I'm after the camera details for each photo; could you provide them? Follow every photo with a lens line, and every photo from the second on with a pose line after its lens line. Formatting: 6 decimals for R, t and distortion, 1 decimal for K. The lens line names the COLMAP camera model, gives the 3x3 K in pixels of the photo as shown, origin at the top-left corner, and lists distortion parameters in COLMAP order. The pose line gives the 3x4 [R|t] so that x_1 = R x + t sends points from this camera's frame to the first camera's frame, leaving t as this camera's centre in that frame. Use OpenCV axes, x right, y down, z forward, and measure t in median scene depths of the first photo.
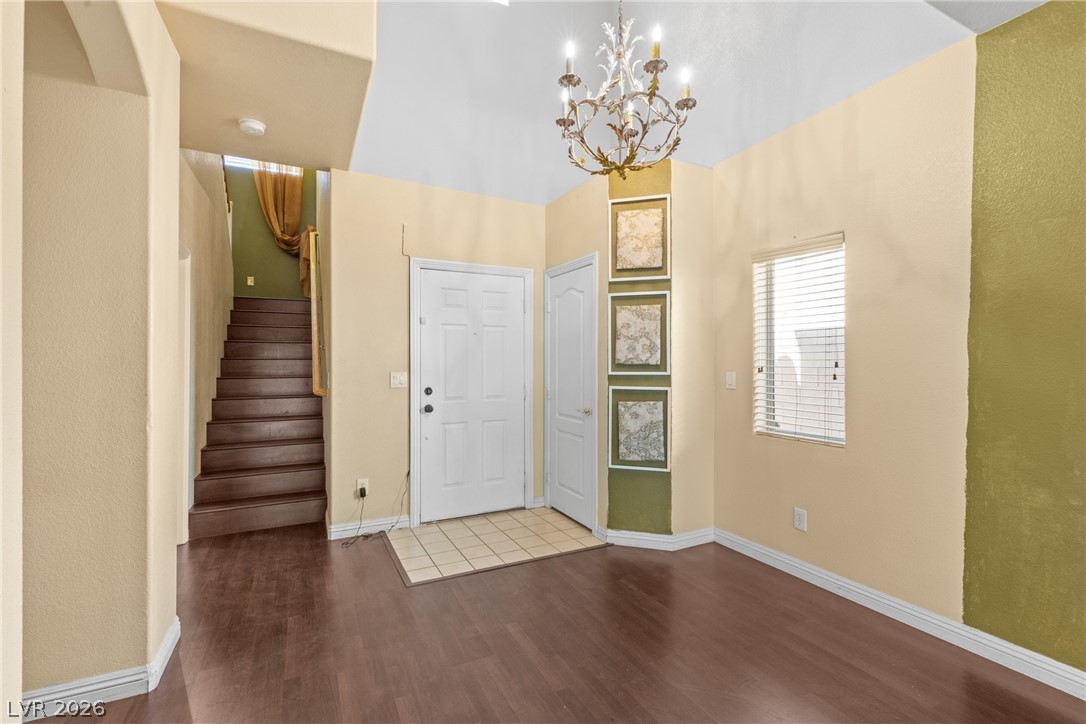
lens RADIAL K [[488.8, 0, 545.8], [0, 488.8, 361.5], [0, 0, 1]] dist [0.010118, -0.003416]
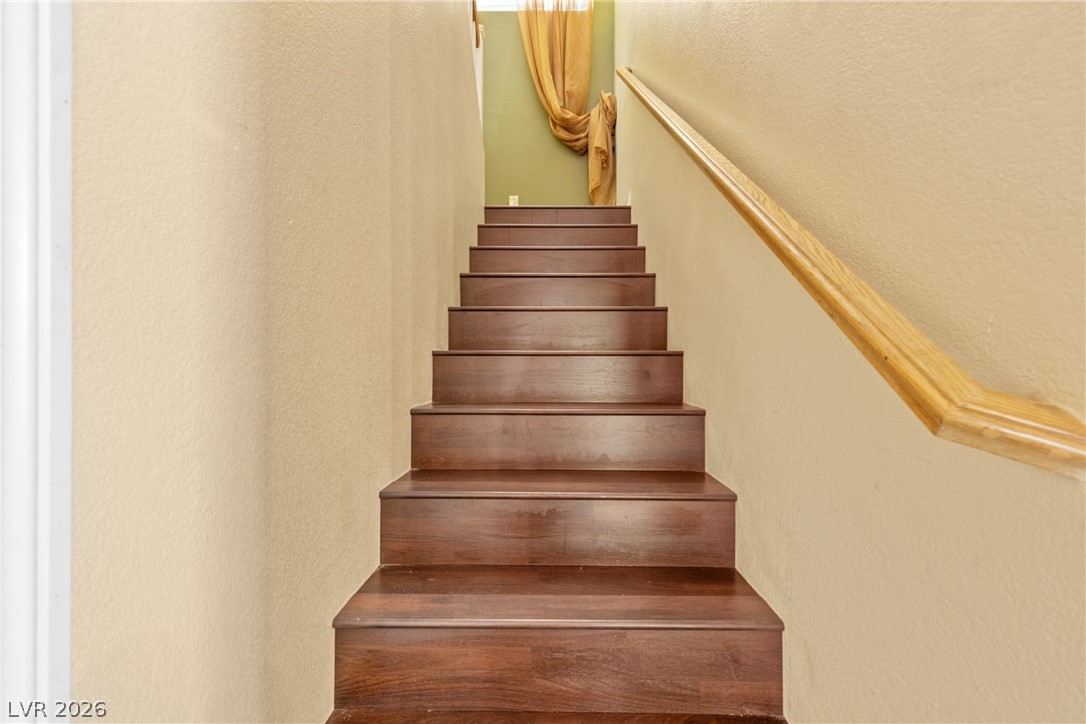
lens RADIAL K [[488.8, 0, 544.5], [0, 488.8, 364.4], [0, 0, 1]] dist [0.010118, -0.003416]
pose [[0.884319, 0.000587, -0.466883, -0.291477], [0.000226, 0.999999, 0.001685, 0.029507], [0.466883, -0.001595, 0.884318, 0.492288]]
